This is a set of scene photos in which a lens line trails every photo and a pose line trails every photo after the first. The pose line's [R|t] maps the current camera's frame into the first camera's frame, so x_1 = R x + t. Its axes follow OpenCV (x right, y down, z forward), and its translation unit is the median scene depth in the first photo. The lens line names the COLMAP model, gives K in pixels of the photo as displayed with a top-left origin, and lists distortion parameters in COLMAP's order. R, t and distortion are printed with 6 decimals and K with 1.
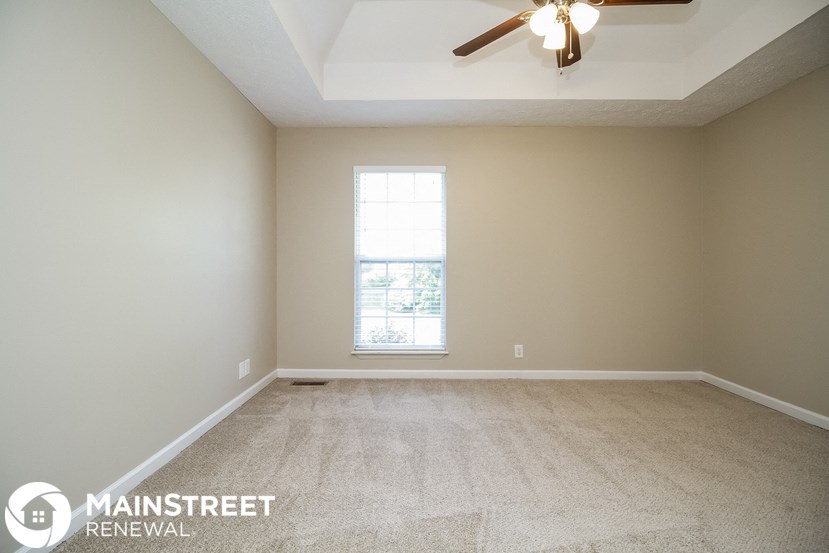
lens RADIAL K [[355.8, 0, 399.1], [0, 355.8, 275.4], [0, 0, 1]] dist [0.001518, 0.000064]
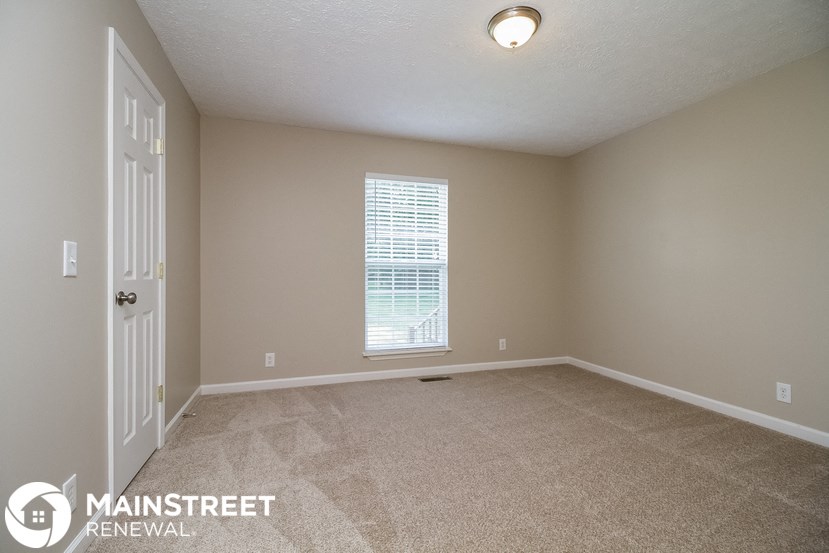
lens RADIAL K [[355.8, 0, 399.1], [0, 355.8, 275.4], [0, 0, 1]] dist [0.001518, 0.000064]
pose [[0.944804, 0.006415, 0.327574, -0.169699], [-0.002382, 0.999916, -0.012712, 0.000928], [-0.327628, 0.011230, 0.944740, 0.003242]]
